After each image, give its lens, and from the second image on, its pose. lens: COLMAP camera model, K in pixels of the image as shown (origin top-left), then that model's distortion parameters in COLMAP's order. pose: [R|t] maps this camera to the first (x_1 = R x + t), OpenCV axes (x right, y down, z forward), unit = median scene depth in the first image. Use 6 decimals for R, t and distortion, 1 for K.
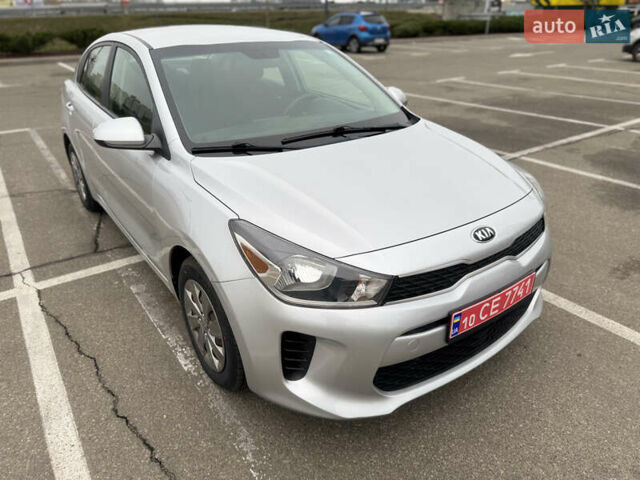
lens RADIAL K [[450.7, 0, 319.3], [0, 450.7, 242.9], [0, 0, 1]] dist [0.037270, -0.050918]
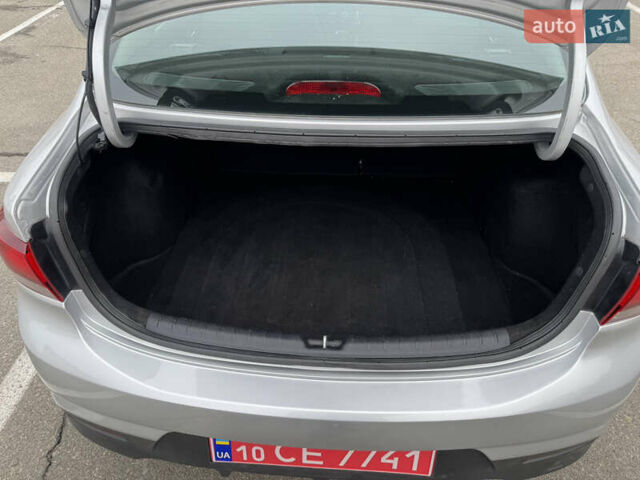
lens RADIAL K [[450.7, 0, 324.8], [0, 450.7, 238.1], [0, 0, 1]] dist [0.037270, -0.050918]
pose [[0.786667, 0.410133, -0.461461, 0.156768], [-0.284140, 0.904103, 0.319158, -0.184513], [0.548106, -0.119951, 0.827763, 0.335142]]
